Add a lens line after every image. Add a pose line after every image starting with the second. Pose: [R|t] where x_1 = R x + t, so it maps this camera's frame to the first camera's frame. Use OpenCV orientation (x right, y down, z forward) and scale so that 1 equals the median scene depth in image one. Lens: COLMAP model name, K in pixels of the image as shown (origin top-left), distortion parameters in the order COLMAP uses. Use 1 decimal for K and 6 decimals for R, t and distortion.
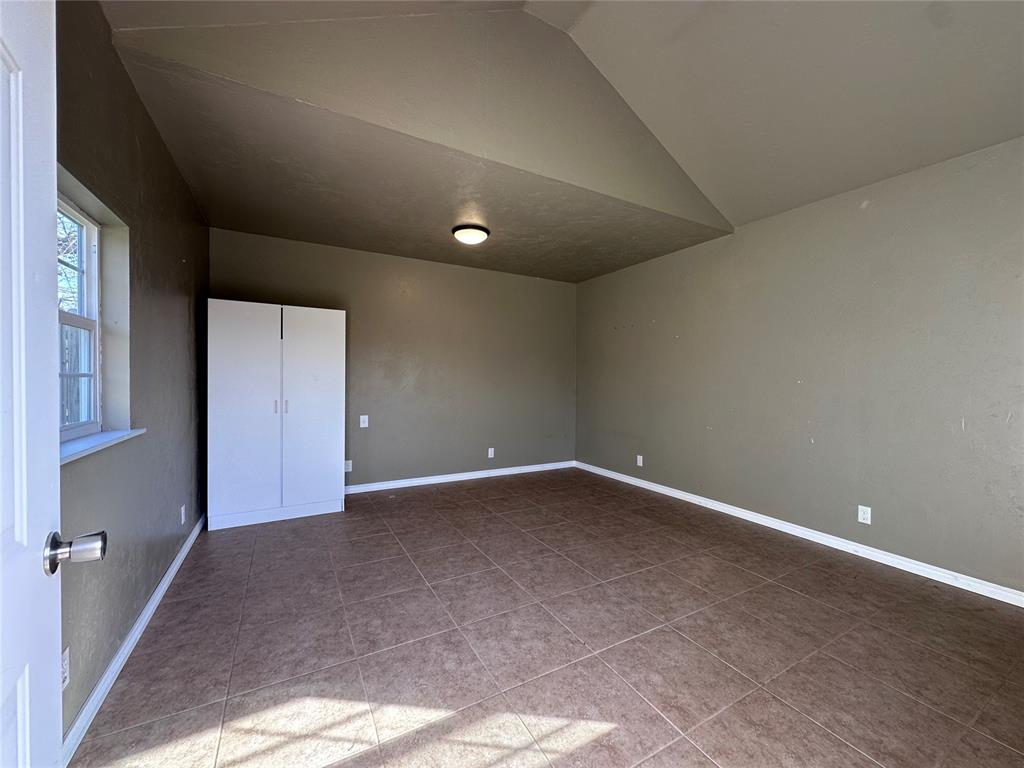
lens RADIAL K [[405.3, 0, 509.1], [0, 405.3, 381.2], [0, 0, 1]] dist [-0.001655, -0.000038]
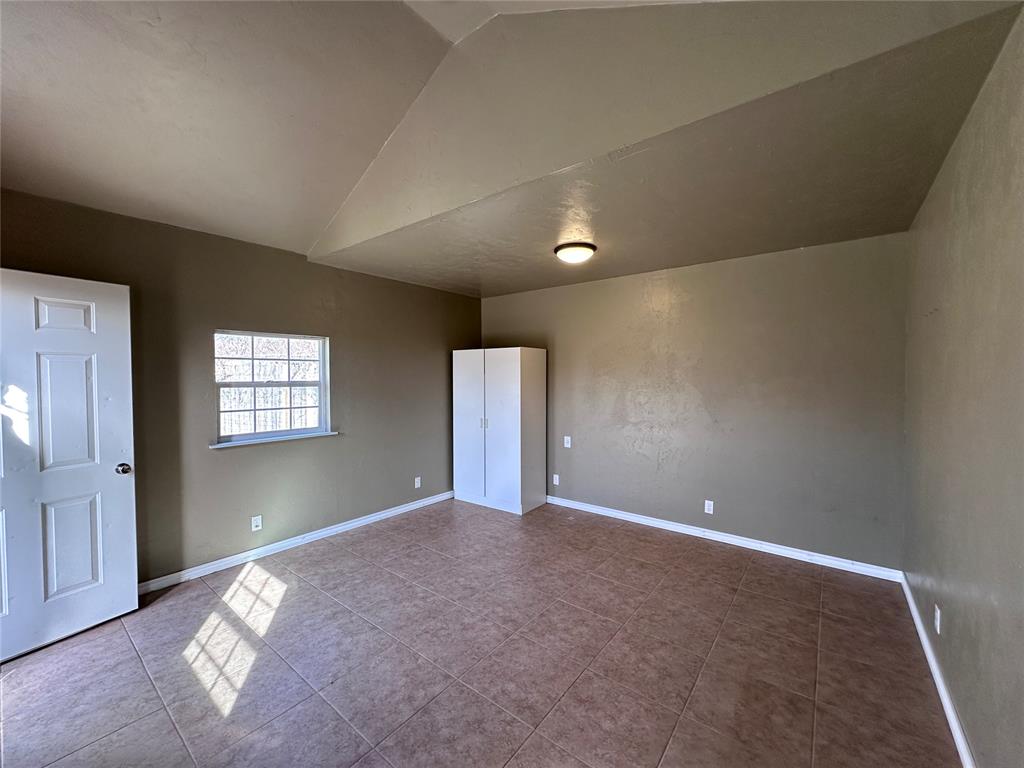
lens RADIAL K [[405.3, 0, 508.6], [0, 405.3, 387.3], [0, 0, 1]] dist [-0.001655, -0.000038]
pose [[0.384538, 0.011521, -0.923037, 0.786843], [-0.000006, 0.999922, 0.012479, -0.079825], [0.923109, -0.004793, 0.384508, 0.606220]]
